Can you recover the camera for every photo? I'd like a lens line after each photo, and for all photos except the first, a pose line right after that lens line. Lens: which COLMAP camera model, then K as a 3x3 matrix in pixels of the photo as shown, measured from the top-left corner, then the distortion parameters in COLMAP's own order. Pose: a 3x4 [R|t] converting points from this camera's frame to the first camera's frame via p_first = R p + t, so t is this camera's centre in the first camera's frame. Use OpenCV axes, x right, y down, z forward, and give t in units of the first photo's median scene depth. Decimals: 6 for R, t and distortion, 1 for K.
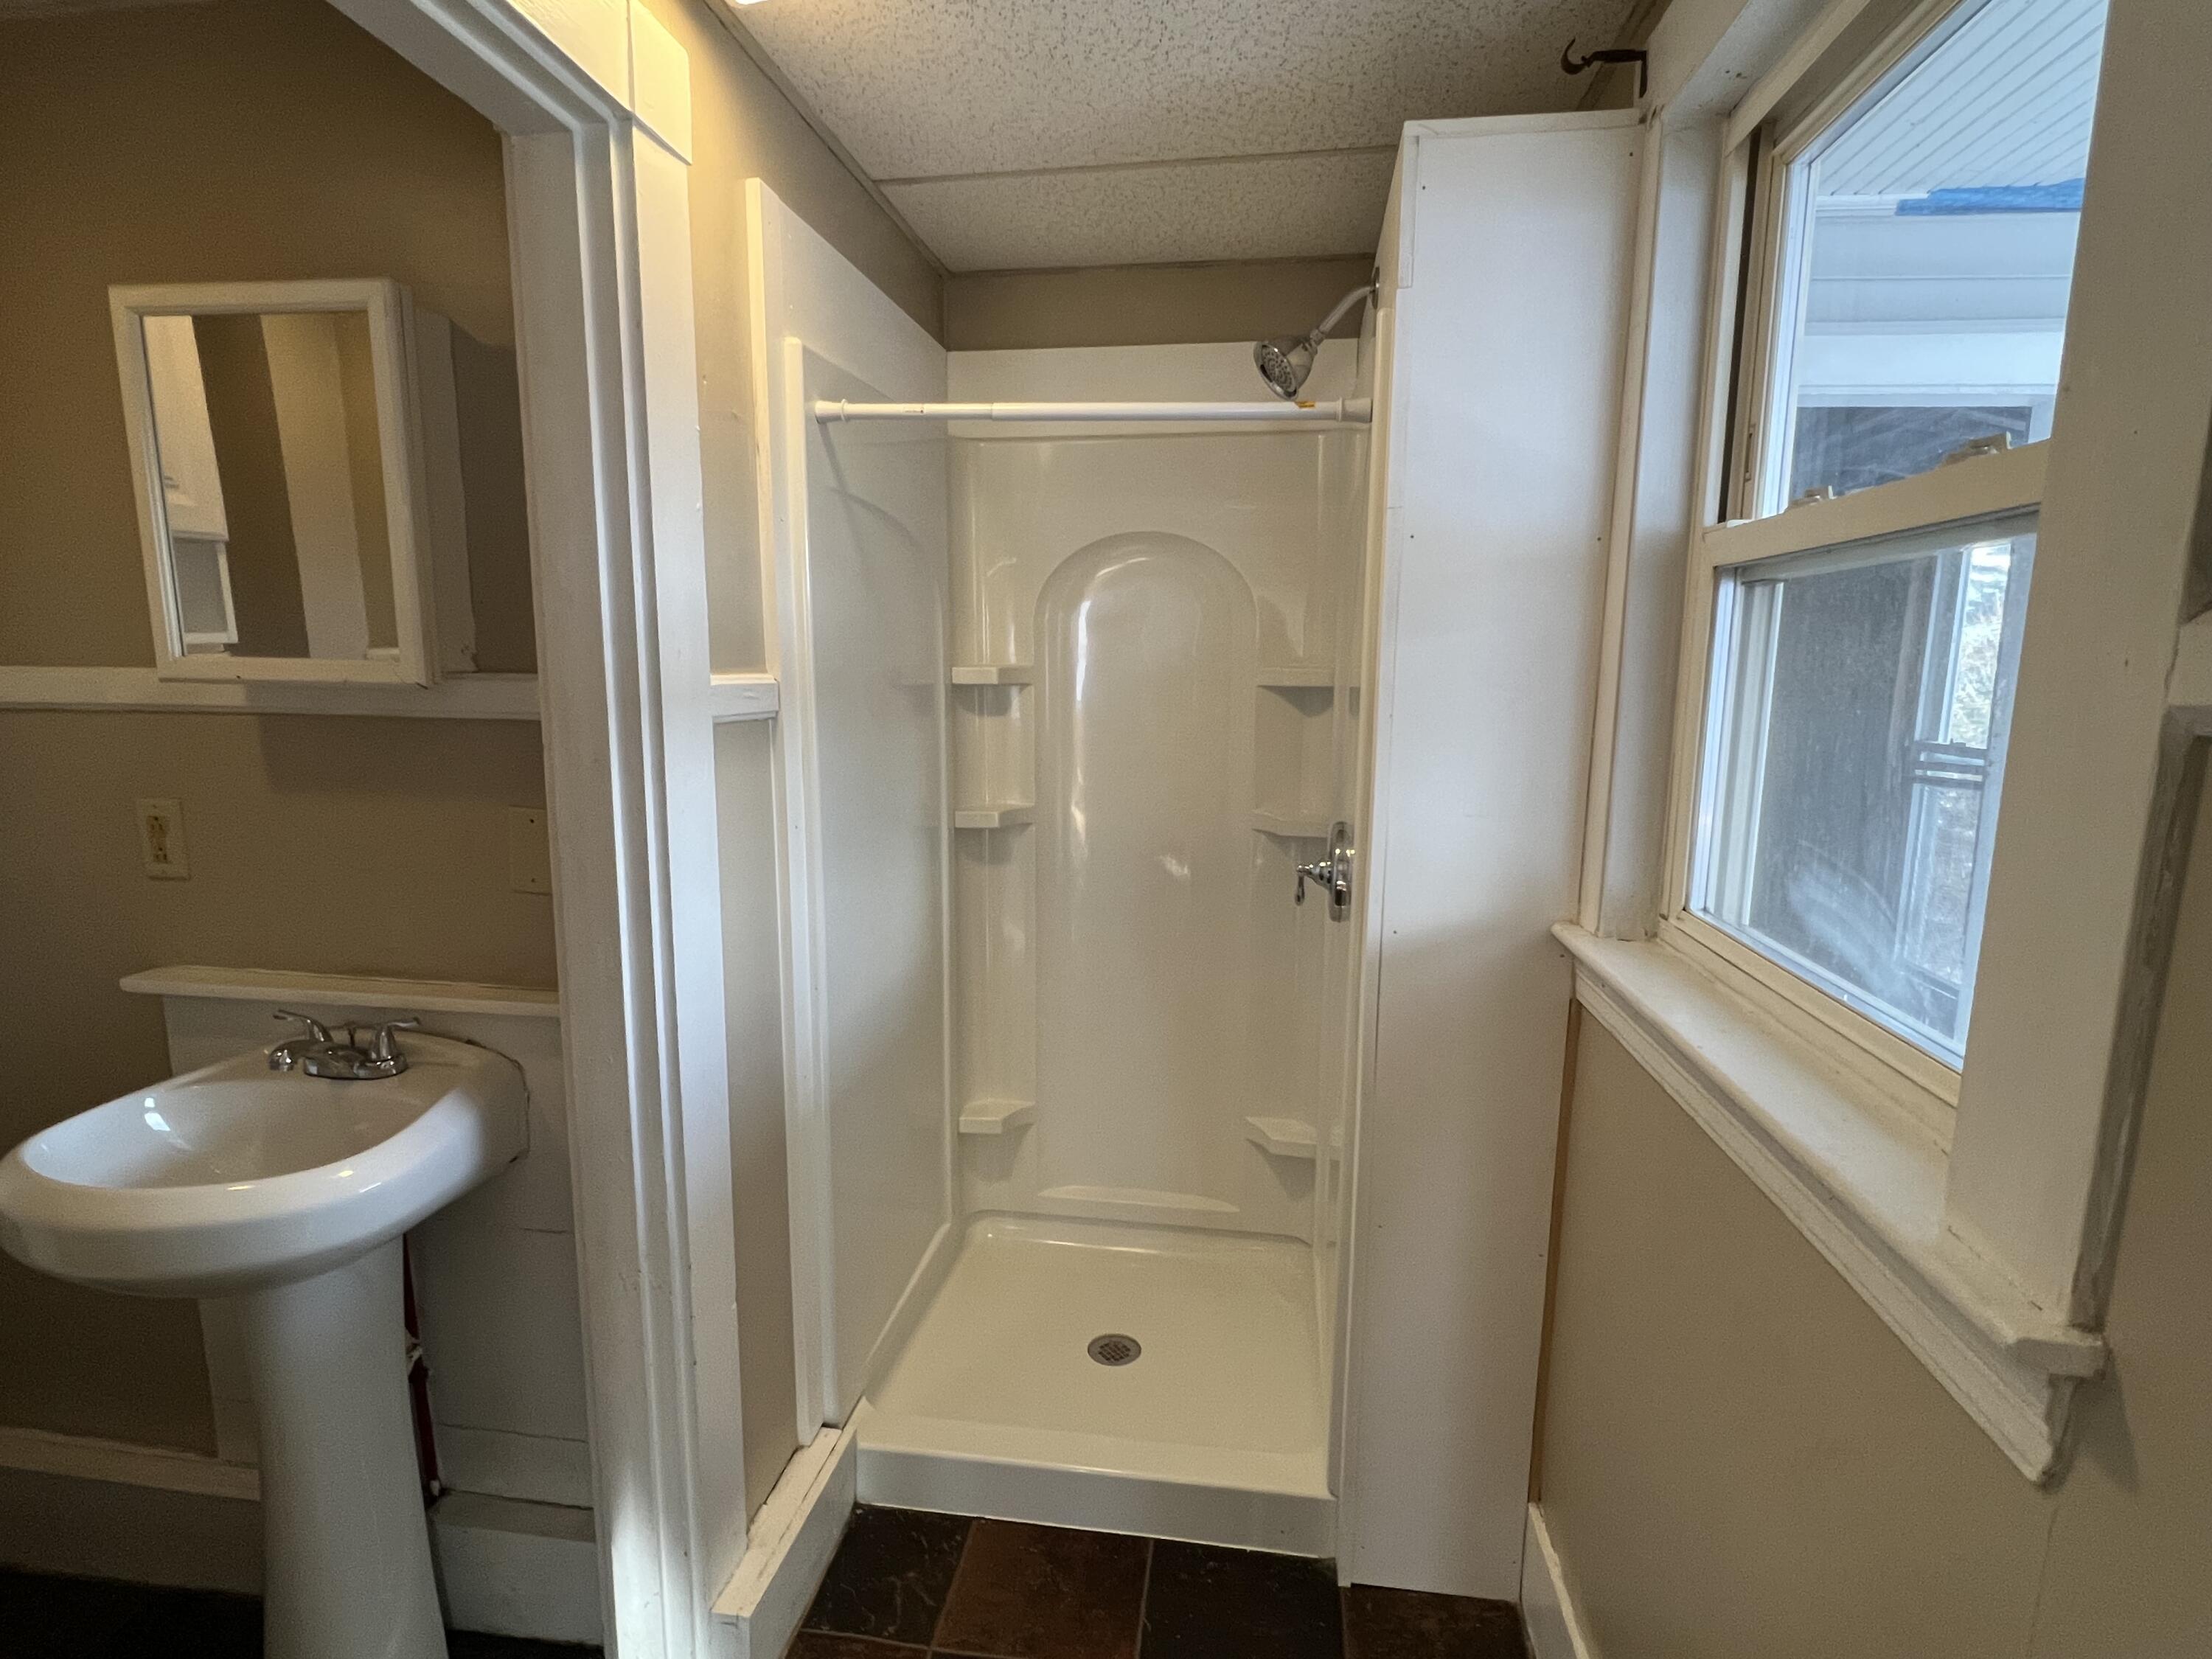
lens RADIAL K [[1099.5, 0, 1101.4], [0, 1099.5, 835.0], [0, 0, 1]] dist [0.000174, 0.000242]
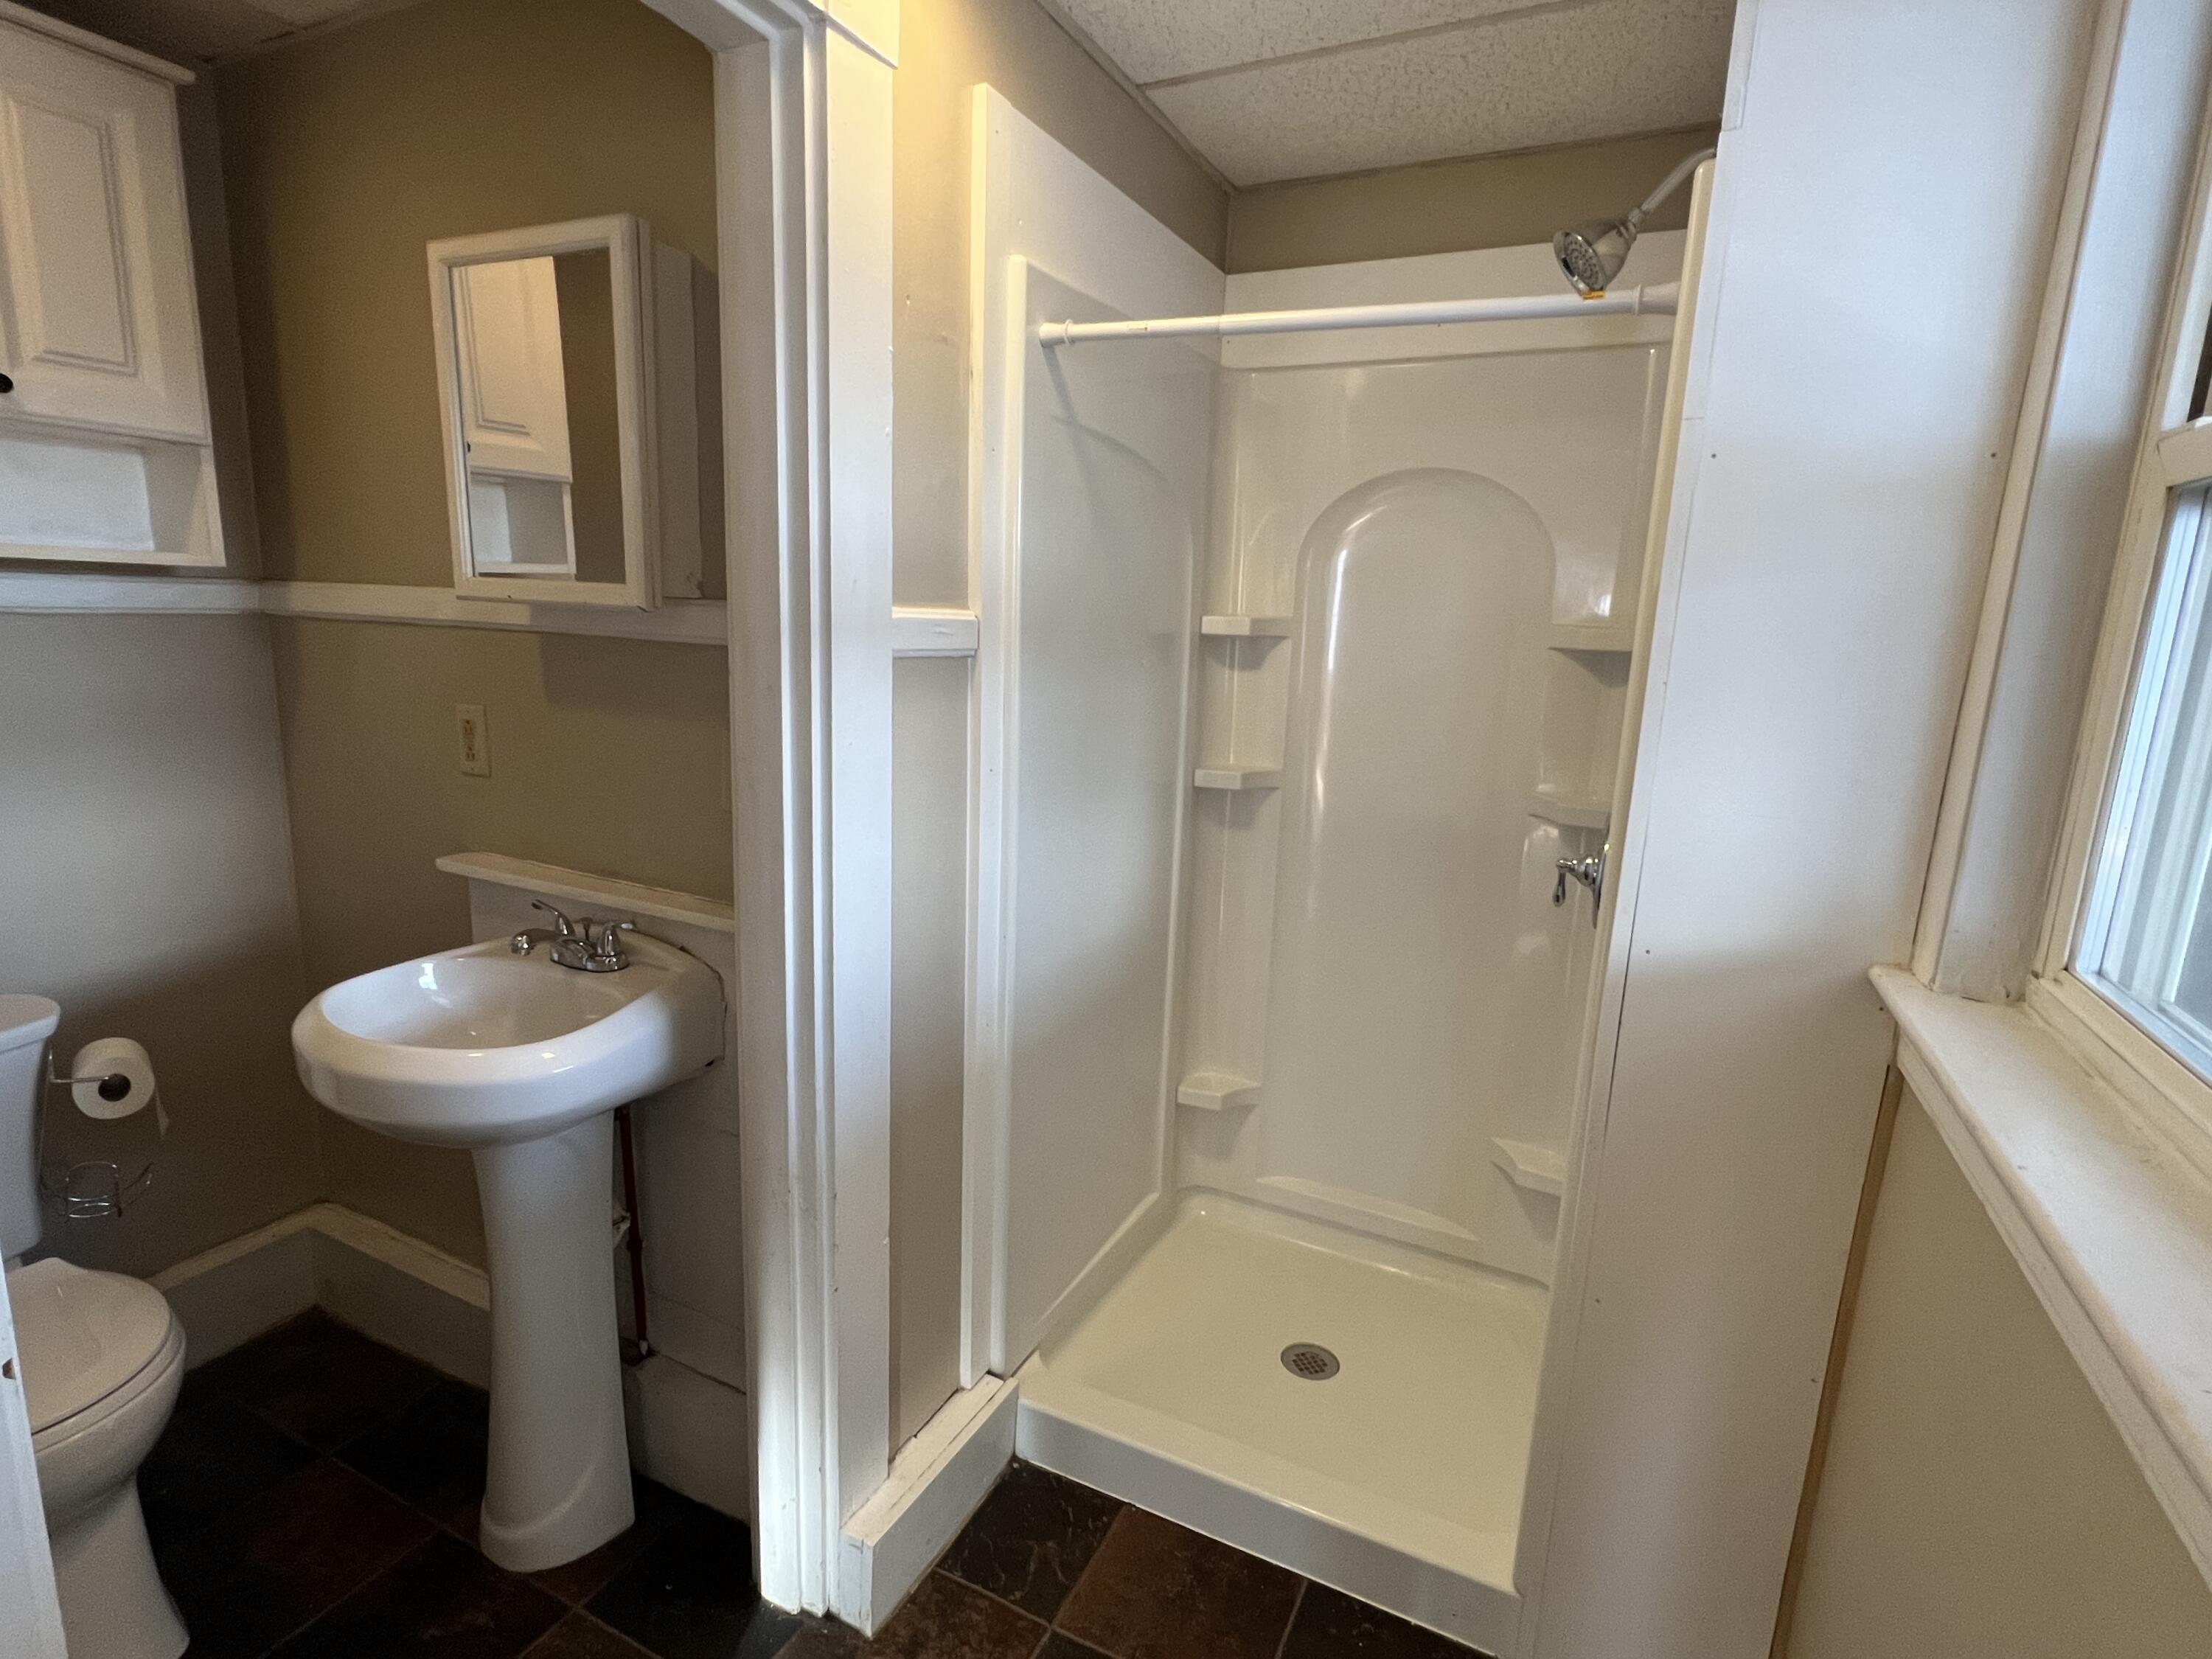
lens RADIAL K [[1099.5, 0, 1101.4], [0, 1099.5, 835.0], [0, 0, 1]] dist [0.000174, 0.000242]
pose [[0.951058, 0.089274, -0.295835, 0.110250], [-0.079388, 0.995814, 0.045289, -0.002041], [0.298640, -0.019587, 0.954165, 0.101471]]
